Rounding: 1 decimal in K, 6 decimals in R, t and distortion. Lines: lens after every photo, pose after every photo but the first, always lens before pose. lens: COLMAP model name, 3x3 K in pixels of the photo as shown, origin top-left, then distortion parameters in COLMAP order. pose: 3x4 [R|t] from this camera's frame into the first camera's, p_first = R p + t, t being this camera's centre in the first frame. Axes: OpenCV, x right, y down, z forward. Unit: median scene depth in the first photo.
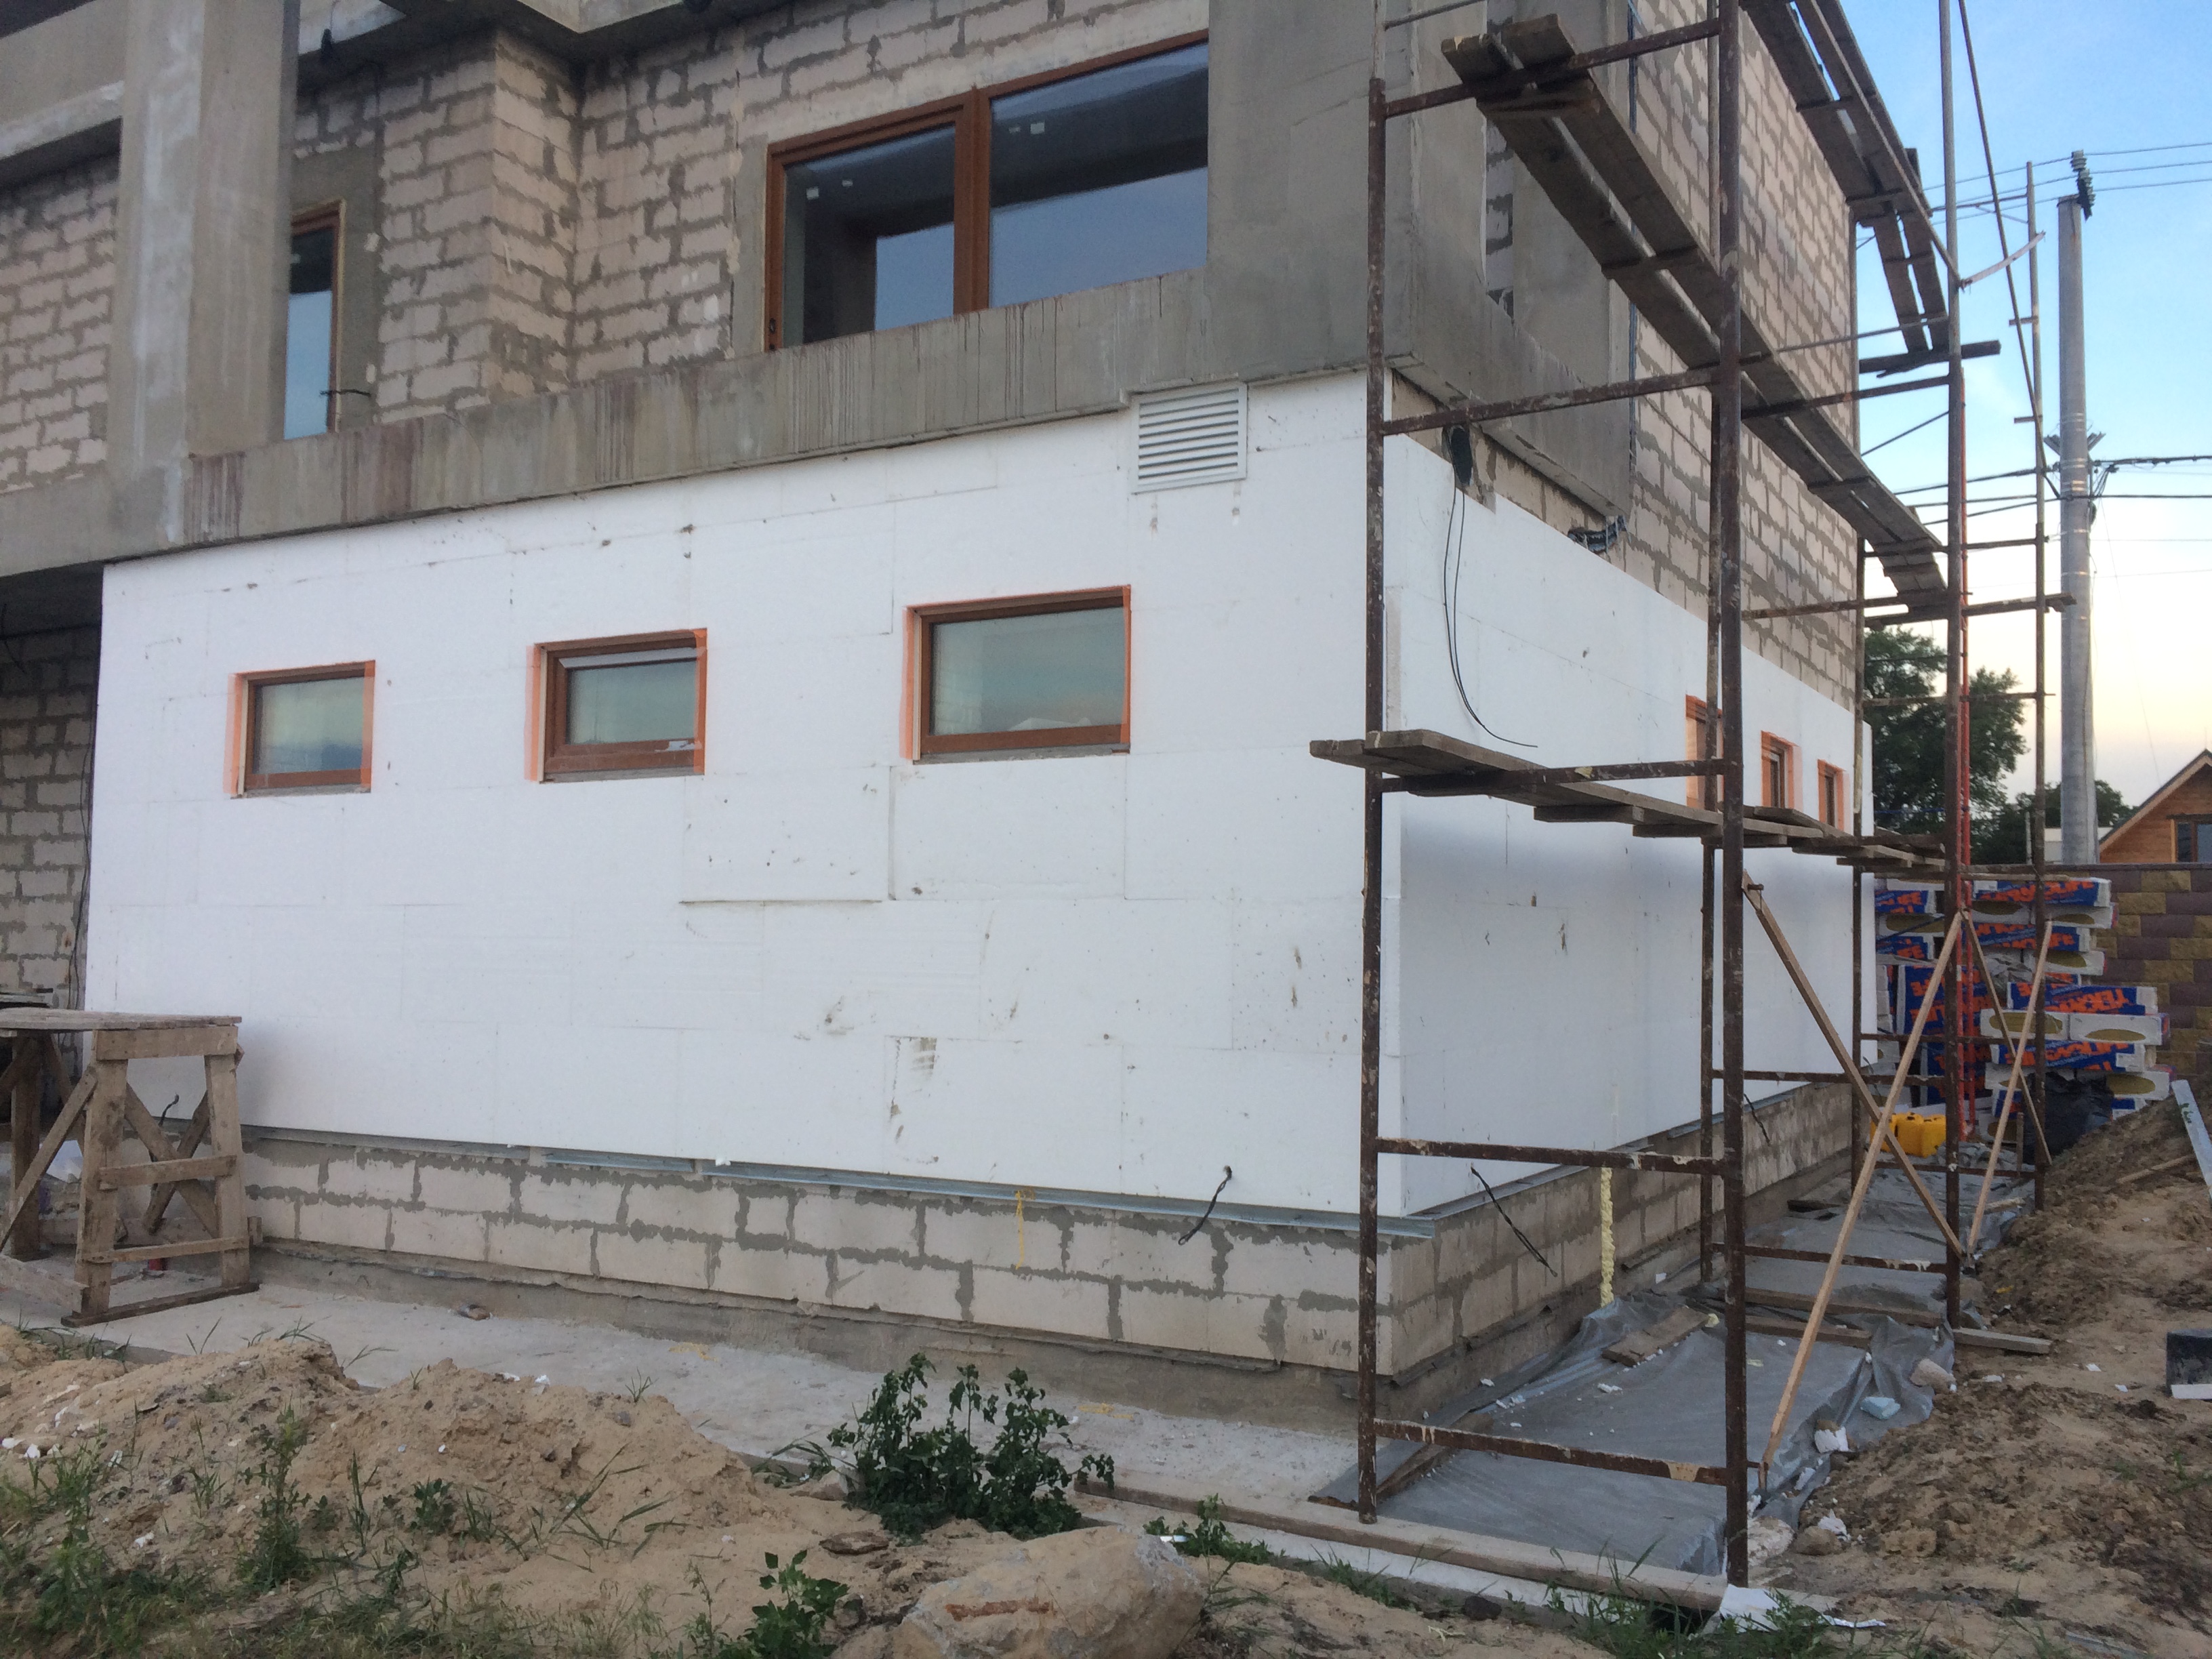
lens RADIAL K [[1876.0, 0, 1099.0], [0, 1876.0, 782.3], [0, 0, 1]] dist [0.089349, -0.117017]
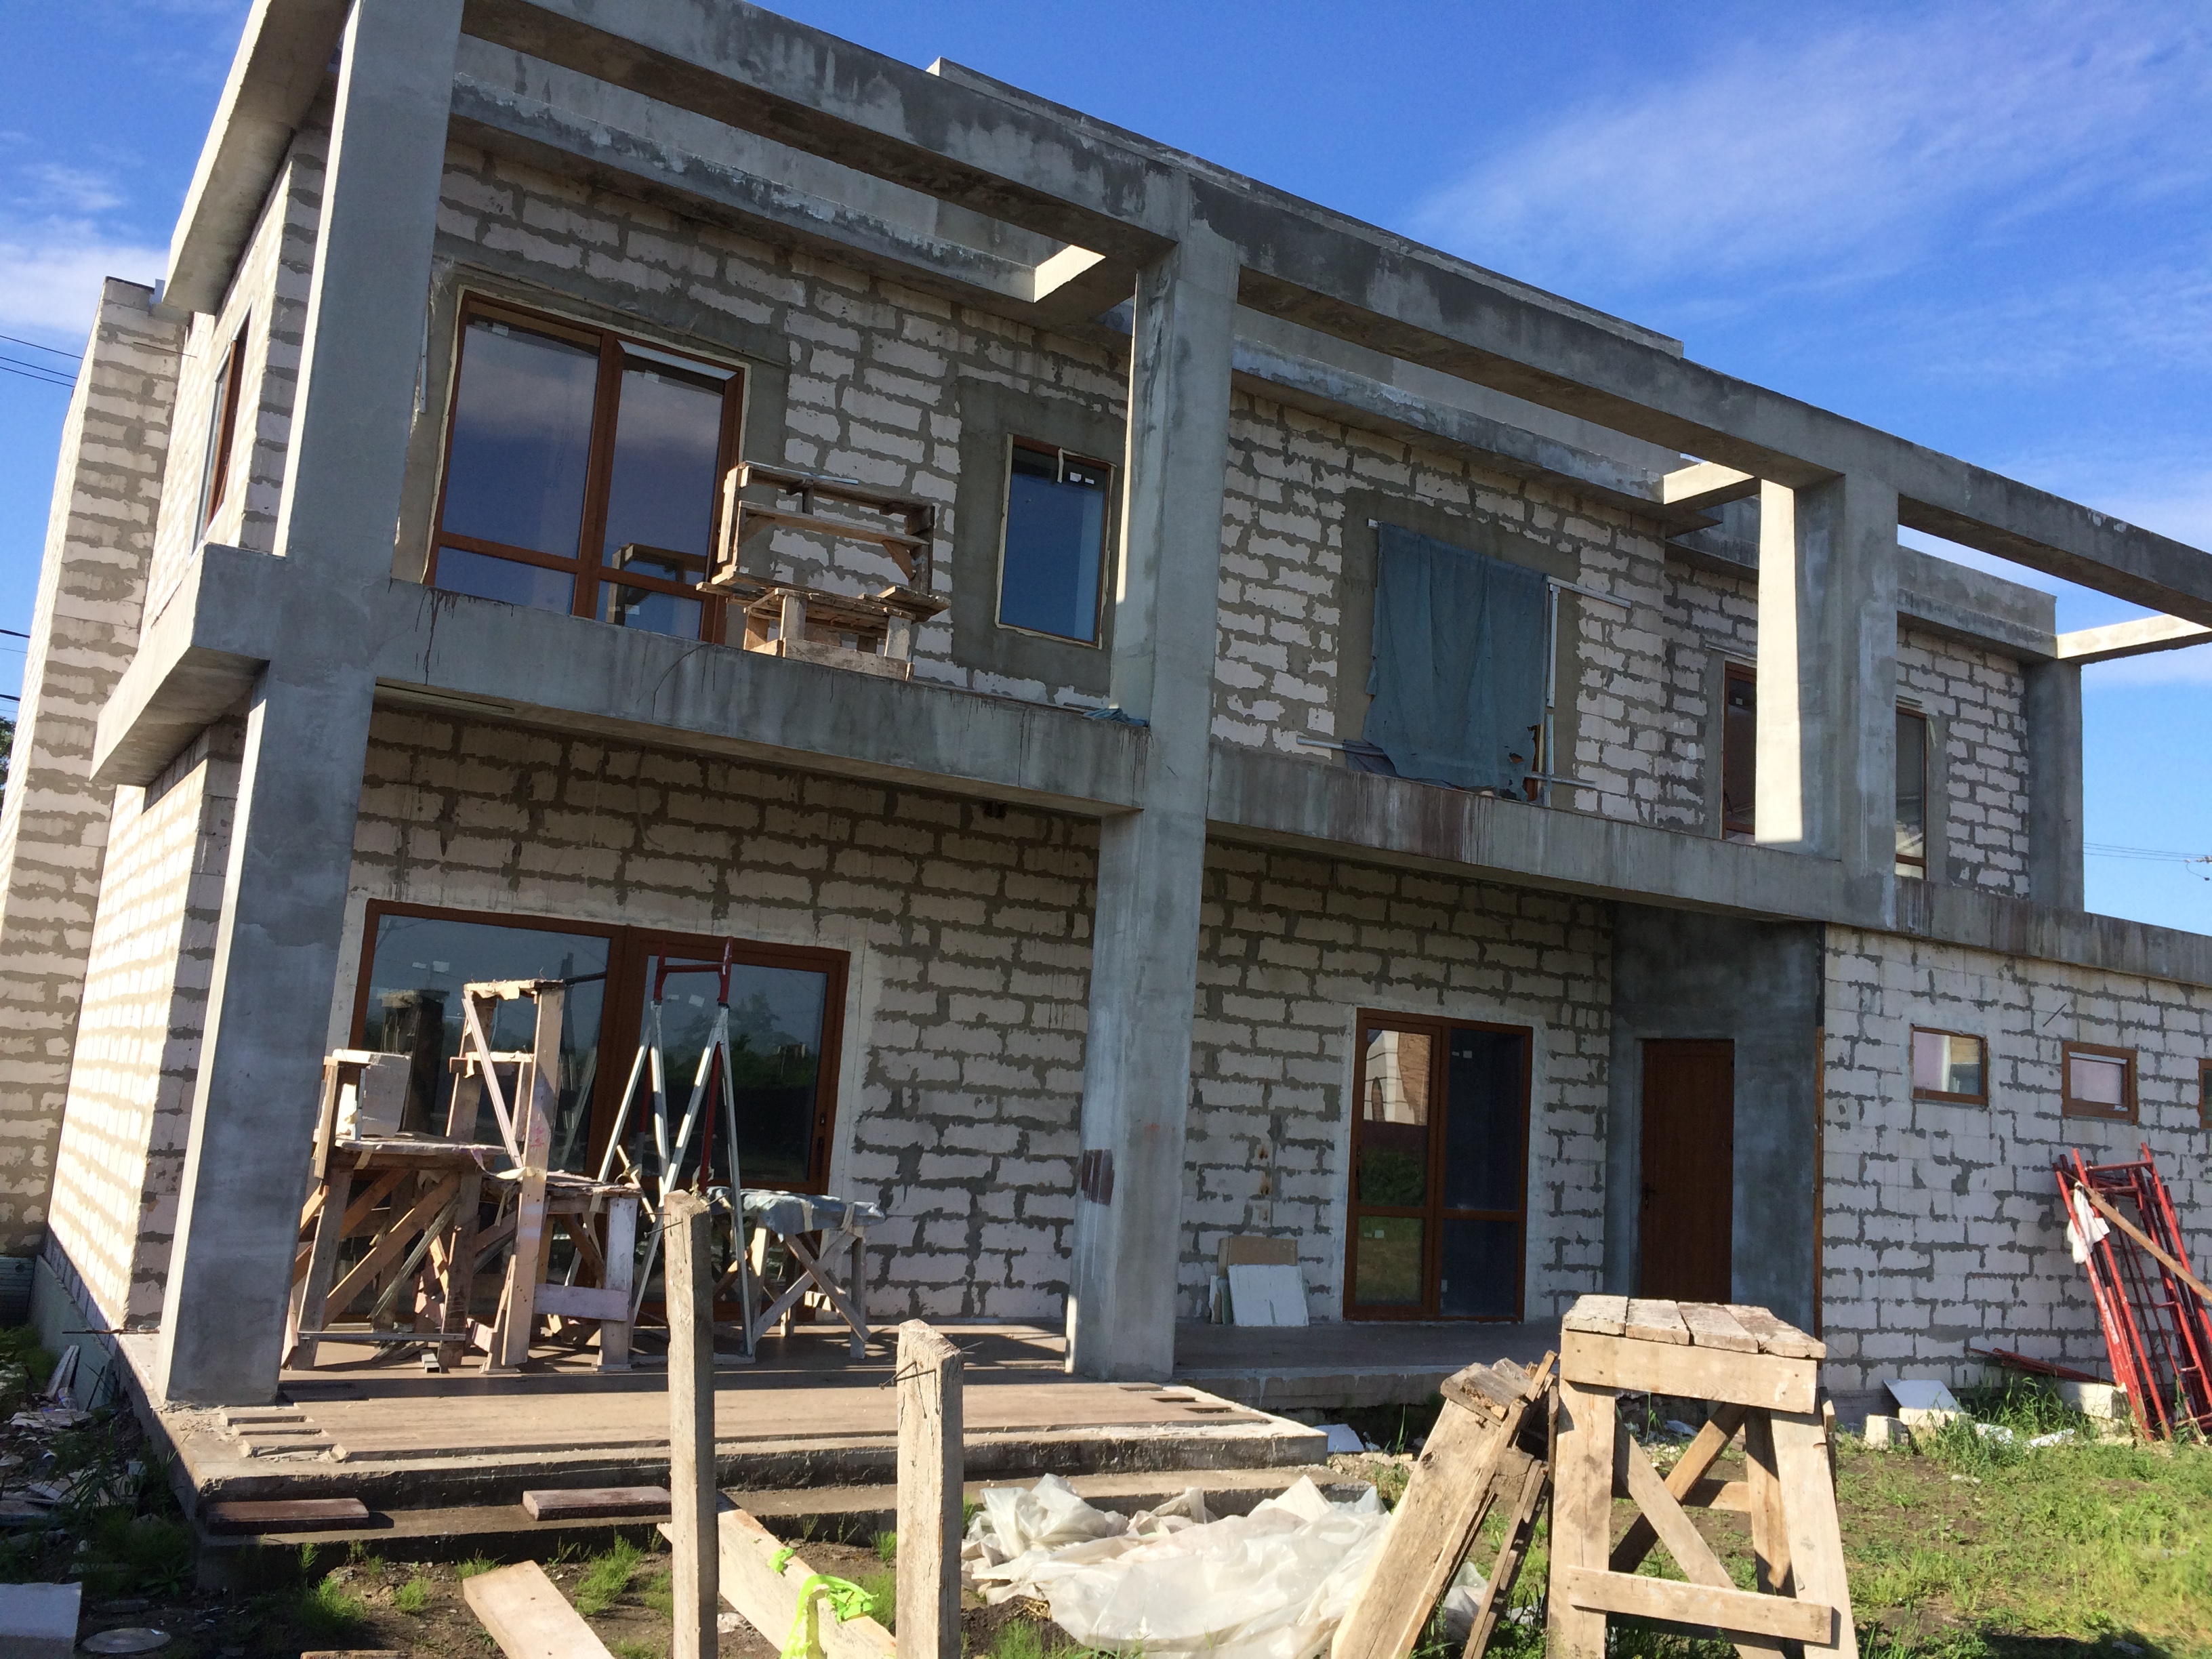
lens RADIAL K [[1866.1, 0, 1076.5], [0, 1866.1, 806.7], [0, 0, 1]] dist [0.075847, -0.058218]
pose [[0.464055, 0.163224, 0.870638, -1.977966], [-0.138682, 0.984143, -0.110586, 0.031865], [-0.874883, -0.069424, 0.479333, 0.802943]]
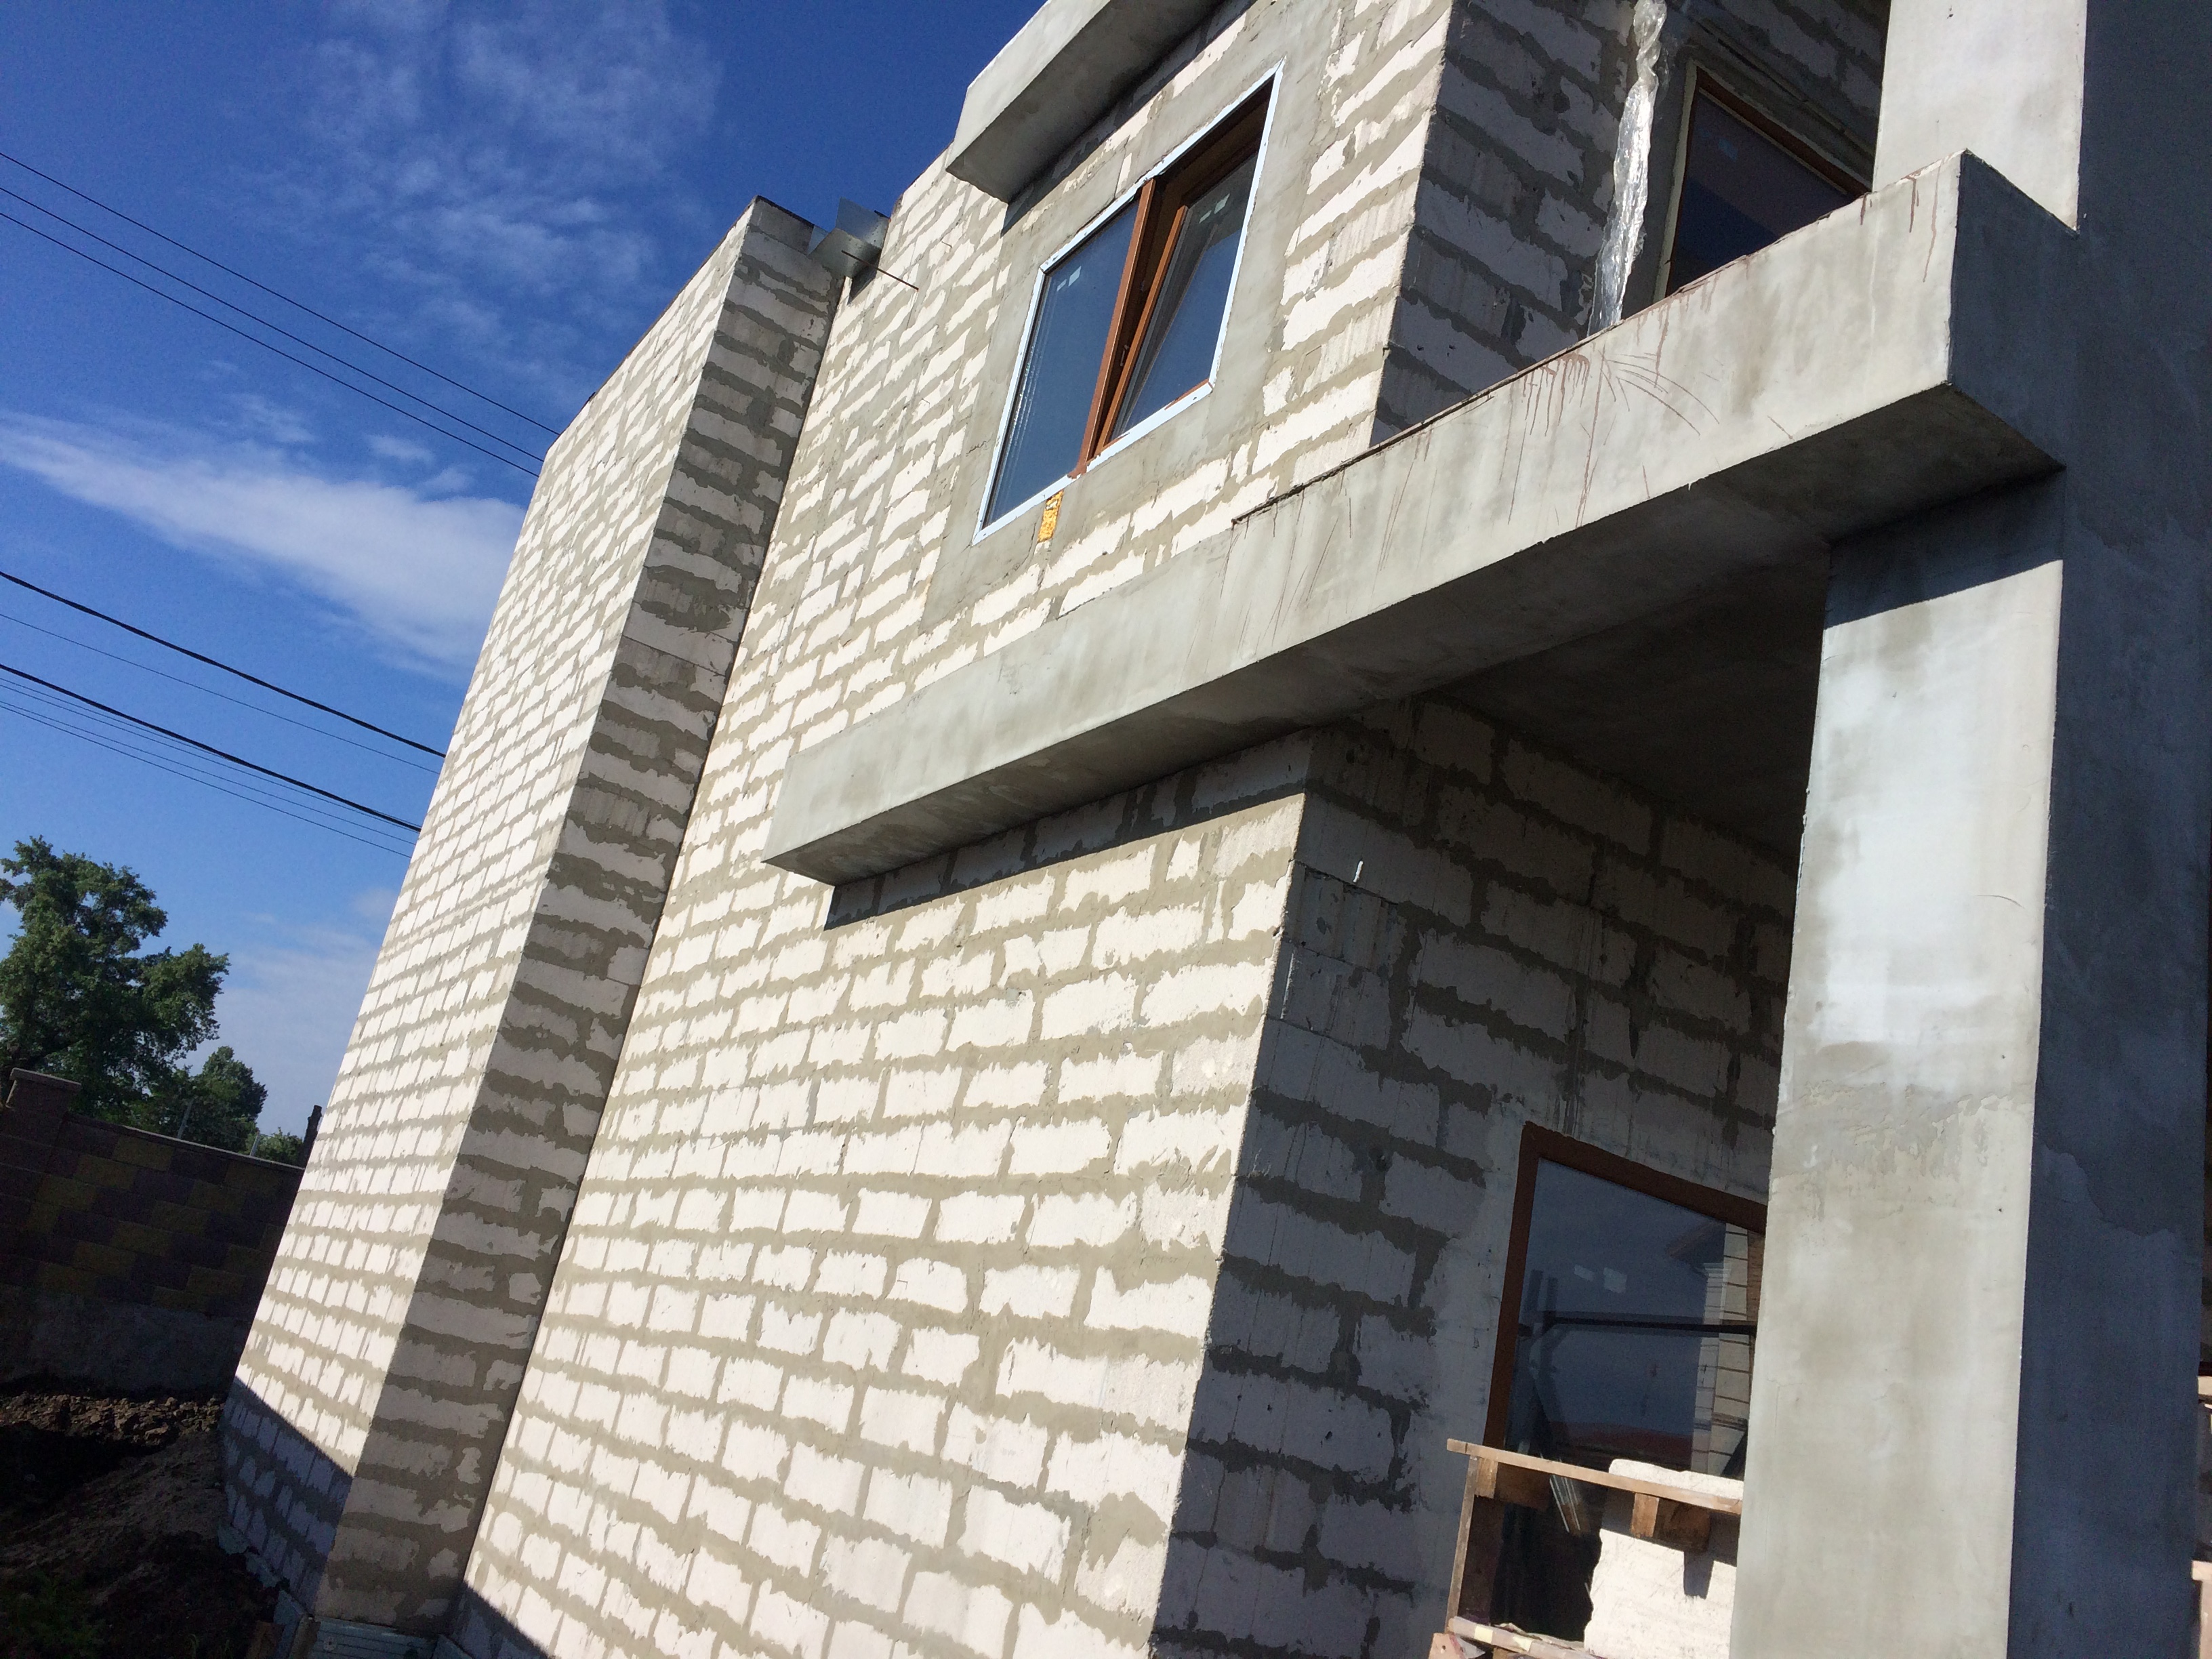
lens RADIAL K [[1859.9, 0, 1101.7], [0, 1859.9, 846.4], [0, 0, 1]] dist [0.081769, -0.091378]
pose [[0.452158, 0.351032, 0.819957, -1.741034], [-0.275247, 0.929346, -0.246080, 0.107708], [-0.848406, -0.114424, 0.516831, 1.480537]]
